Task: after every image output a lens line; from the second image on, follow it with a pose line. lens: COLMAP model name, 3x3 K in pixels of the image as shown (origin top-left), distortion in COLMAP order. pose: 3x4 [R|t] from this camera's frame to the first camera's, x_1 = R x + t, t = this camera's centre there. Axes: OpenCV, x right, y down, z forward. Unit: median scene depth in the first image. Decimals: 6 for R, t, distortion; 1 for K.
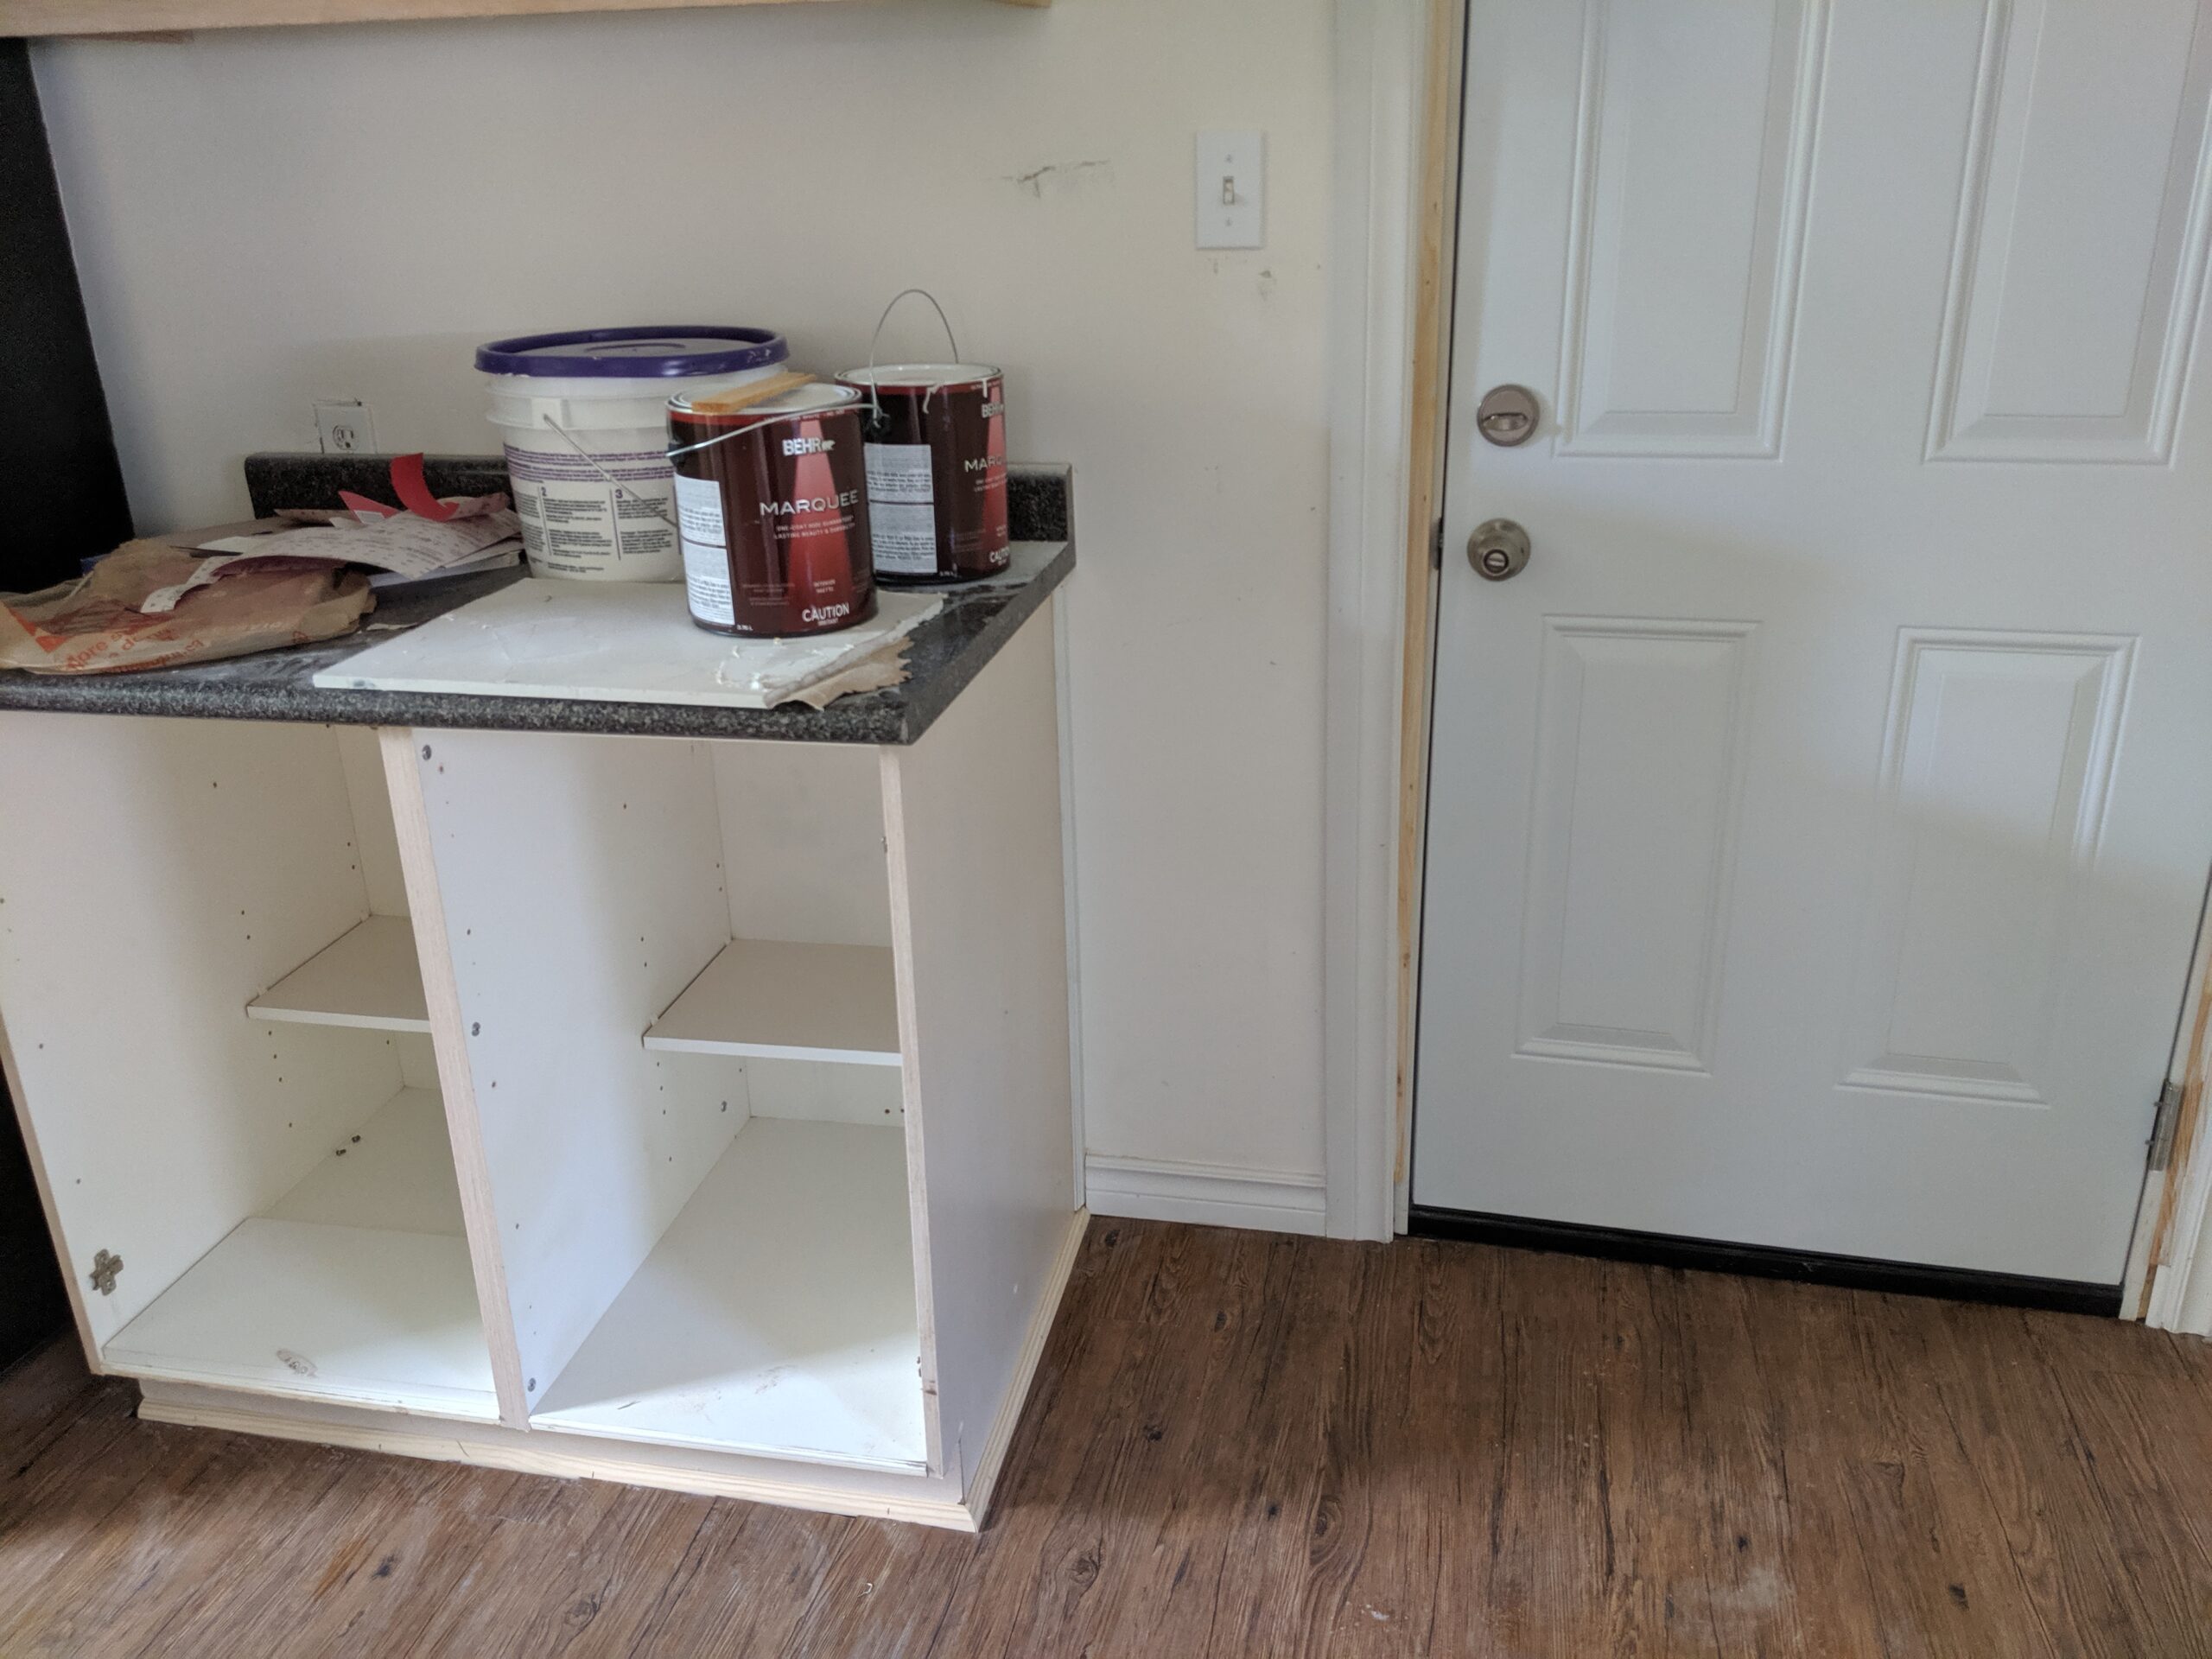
lens RADIAL K [[1759.1, 0, 1103.3], [0, 1759.1, 823.2], [0, 0, 1]] dist [-0.033255, 0.057590]
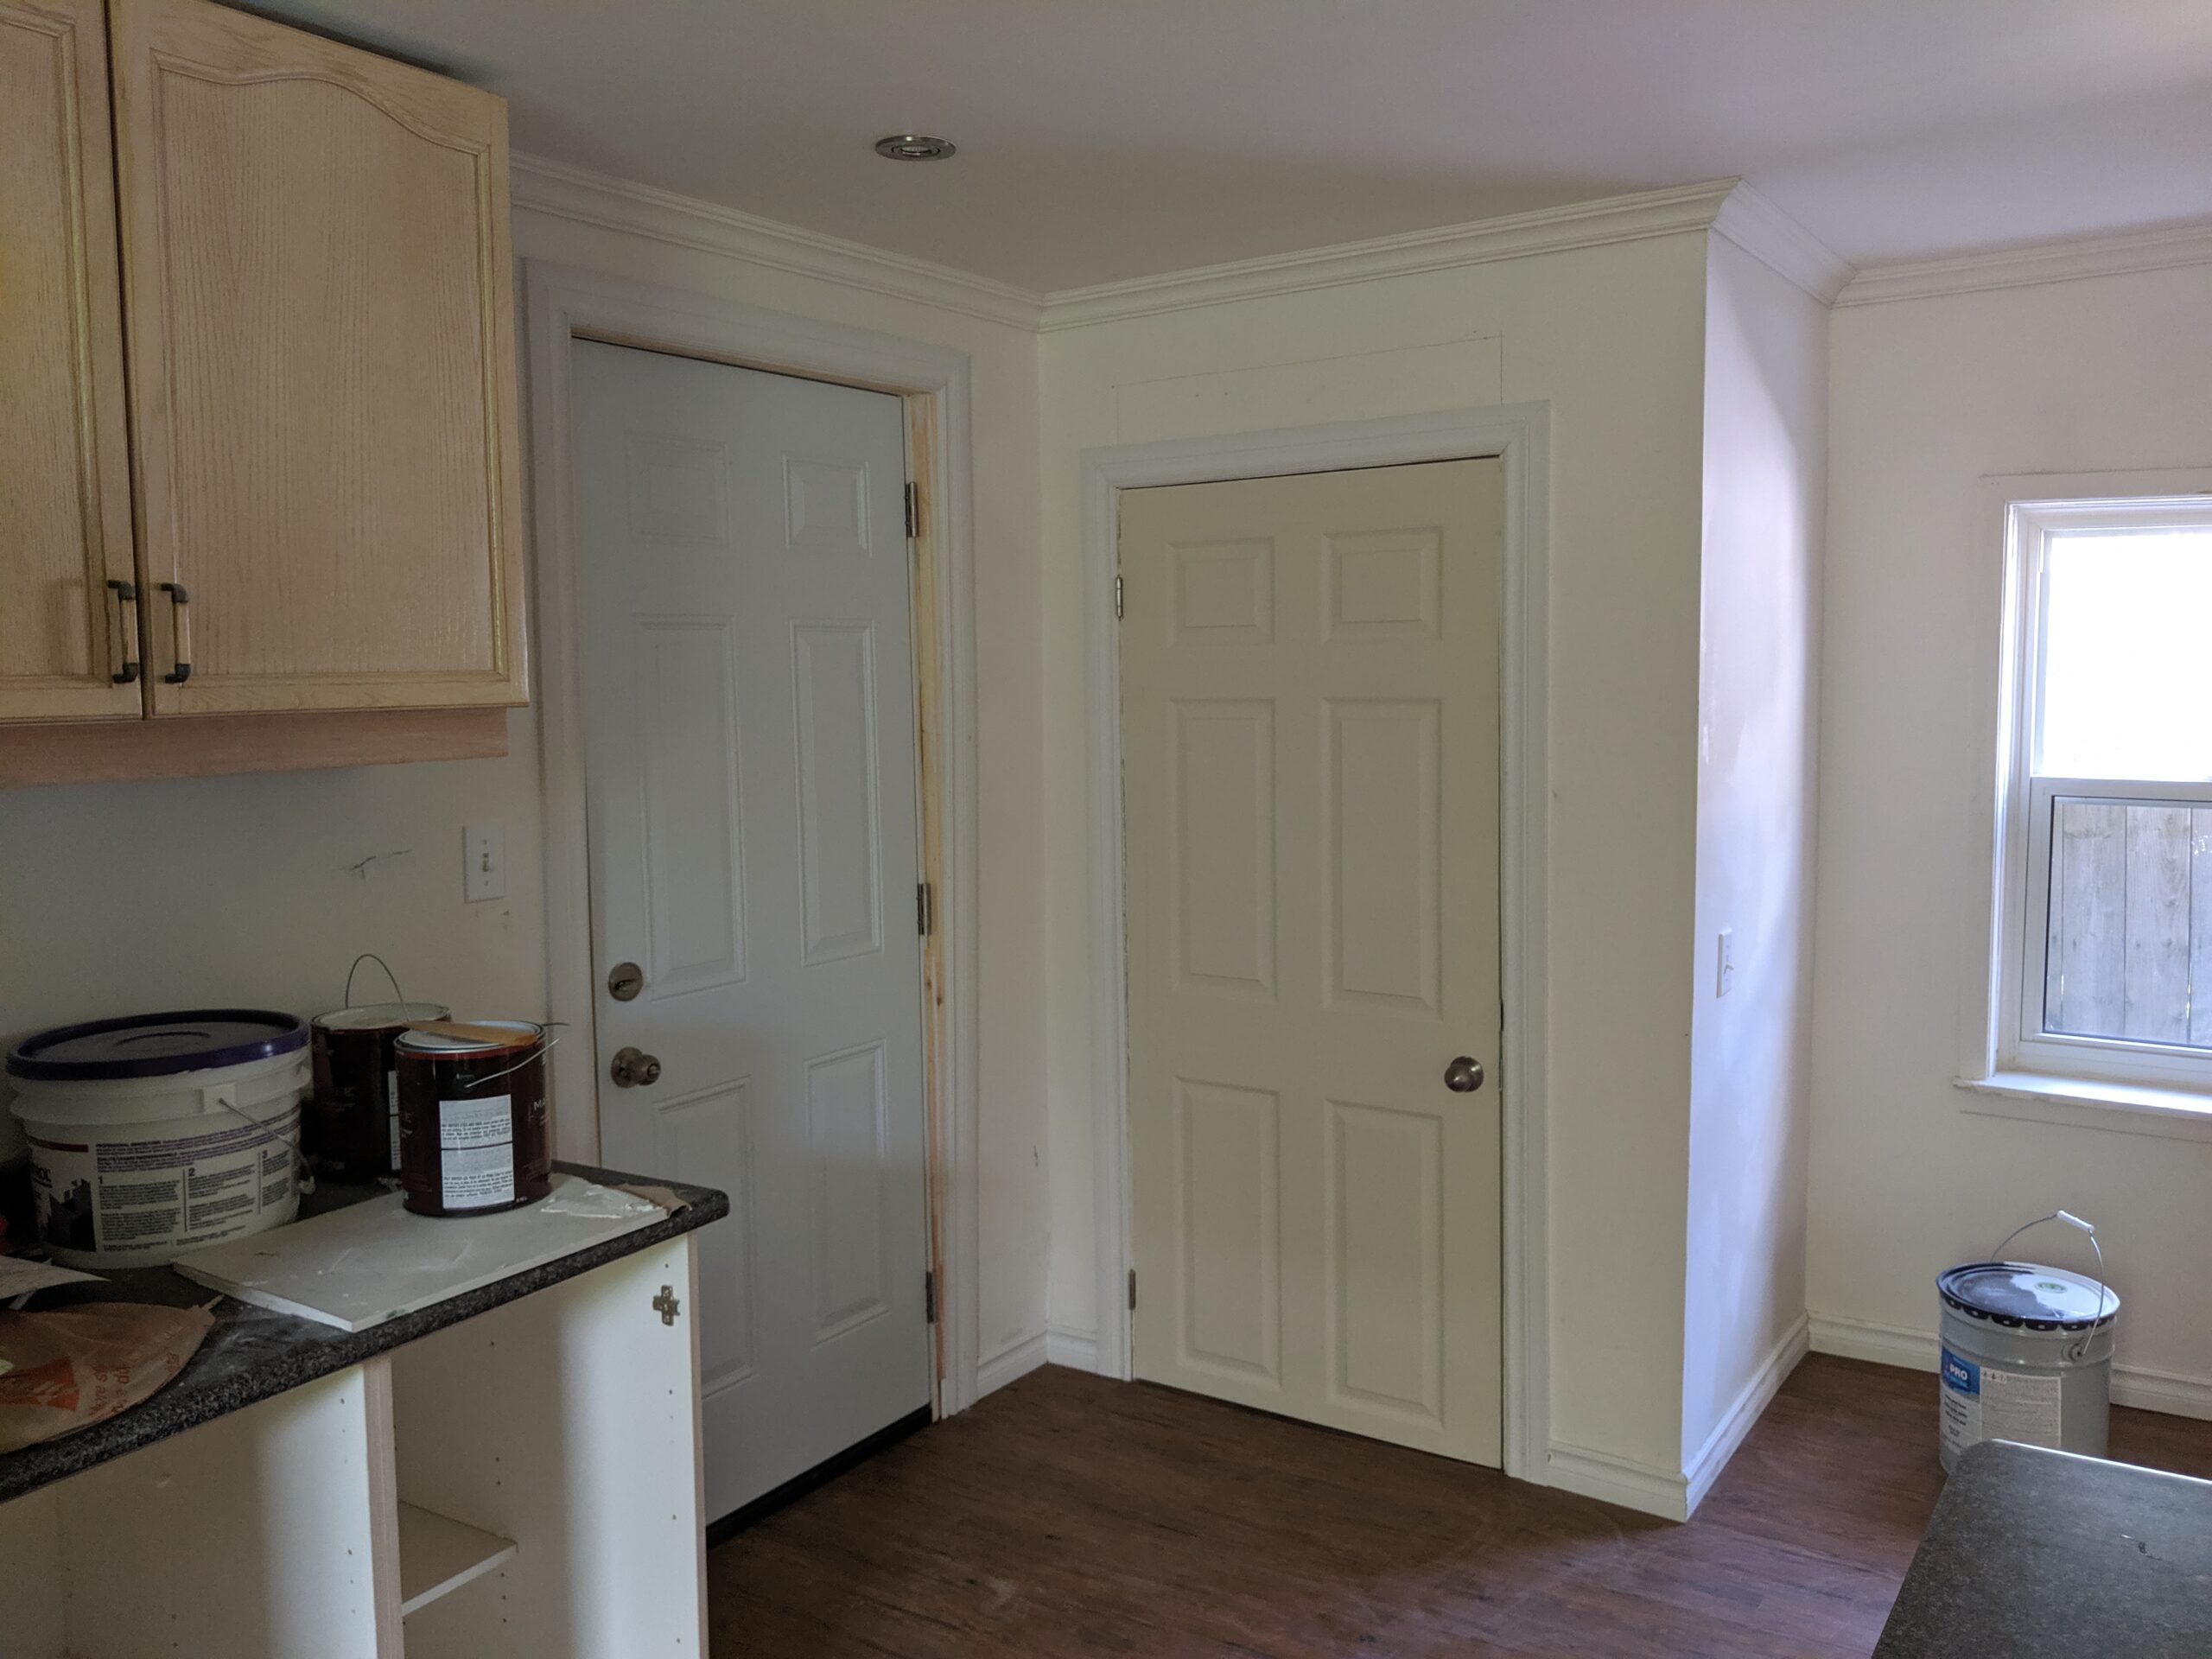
lens RADIAL K [[1743.9, 0, 1102.9], [0, 1743.9, 866.9], [0, 0, 1]] dist [0.070695, 0.006225]
pose [[0.361327, -0.089159, 0.928167, -1.096459], [0.343942, 0.937969, -0.043793, -0.118911], [-0.866687, 0.335059, 0.369579, 0.023644]]
